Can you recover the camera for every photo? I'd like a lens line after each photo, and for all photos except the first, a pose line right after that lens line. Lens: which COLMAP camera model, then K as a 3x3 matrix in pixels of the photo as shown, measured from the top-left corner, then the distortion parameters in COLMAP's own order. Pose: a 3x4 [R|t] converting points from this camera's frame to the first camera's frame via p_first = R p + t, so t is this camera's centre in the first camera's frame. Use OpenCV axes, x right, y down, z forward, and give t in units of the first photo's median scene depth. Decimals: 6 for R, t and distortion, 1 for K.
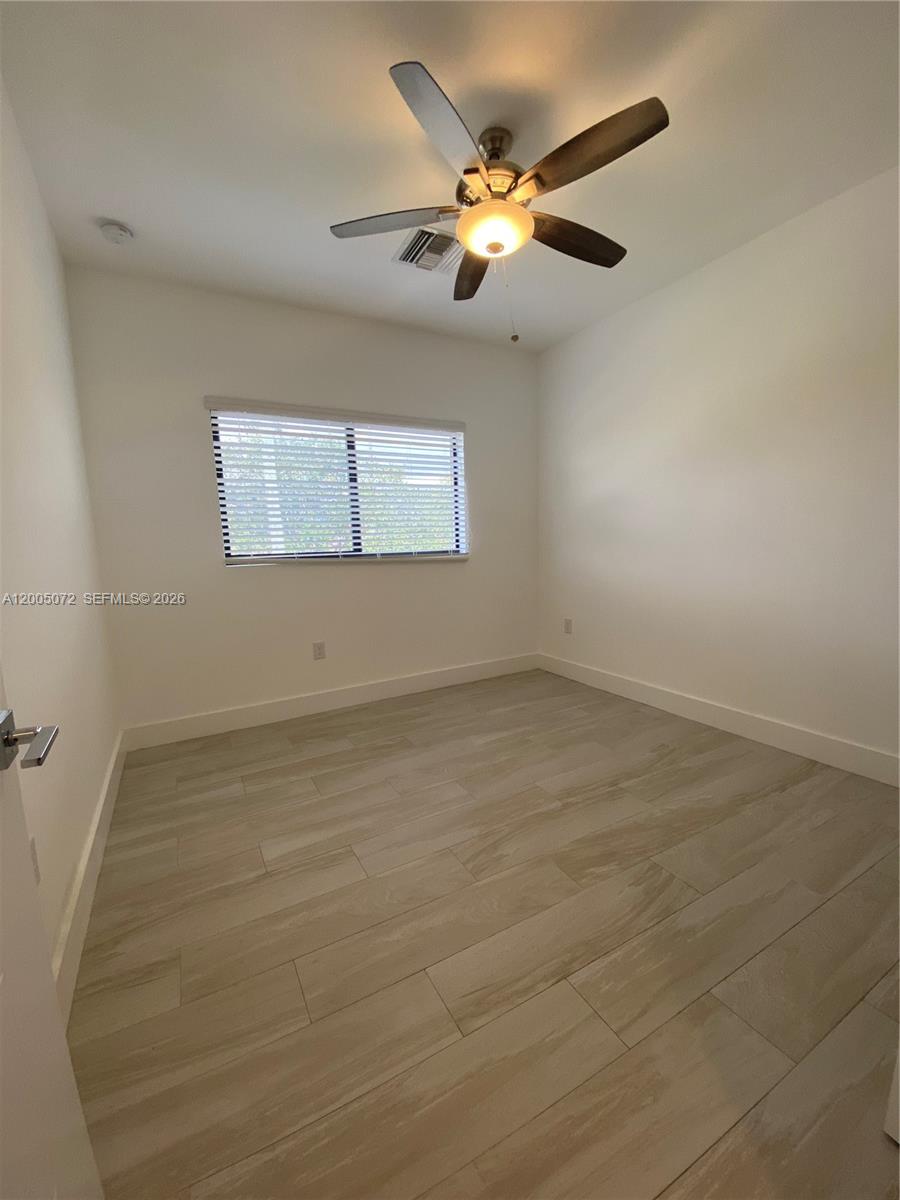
lens RADIAL K [[485.8, 0, 452.8], [0, 485.8, 606.1], [0, 0, 1]] dist [0.026742, -0.022687]
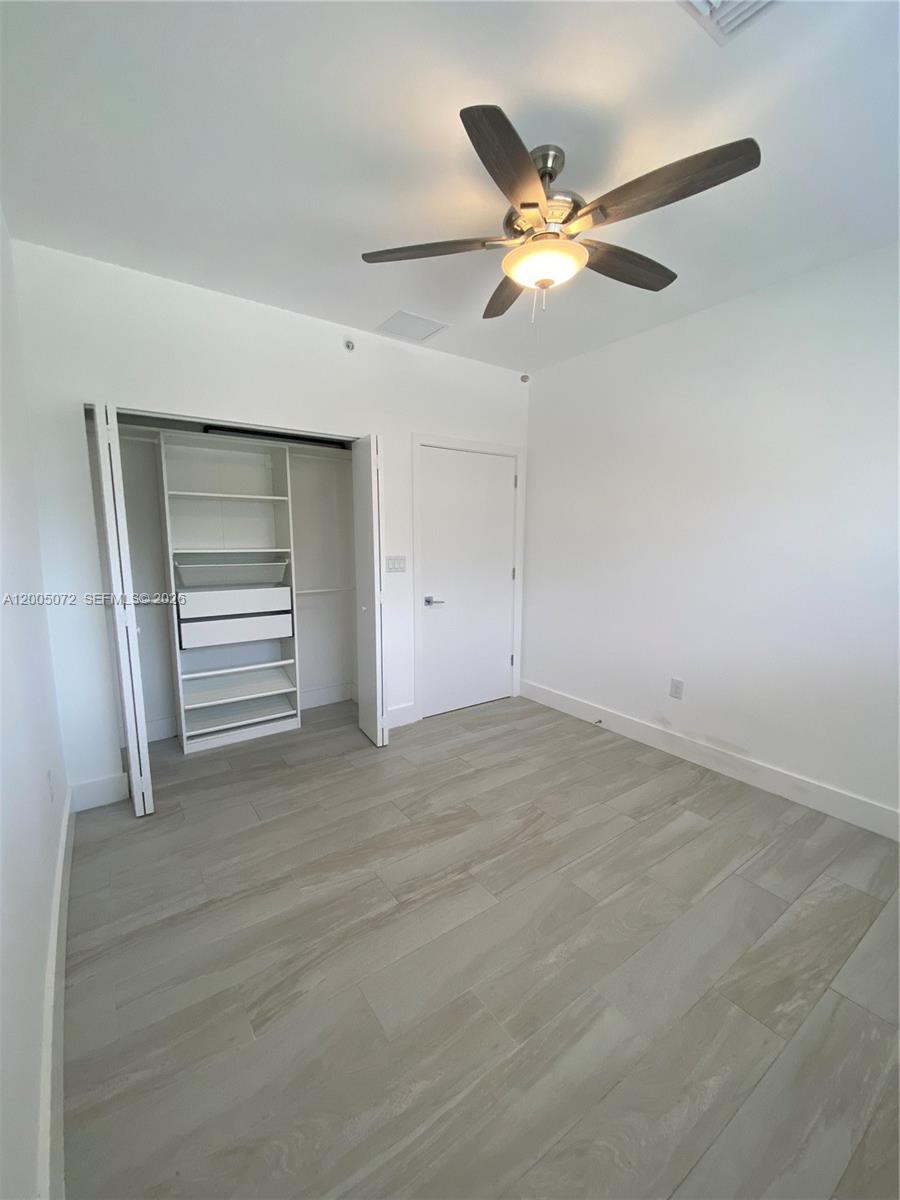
lens RADIAL K [[485.8, 0, 452.8], [0, 485.8, 606.1], [0, 0, 1]] dist [0.026742, -0.022687]
pose [[-0.993385, 0.044316, -0.105938, 0.353194], [0.013087, 0.960213, 0.278961, -0.377338], [0.114085, 0.275730, -0.954441, 1.872056]]
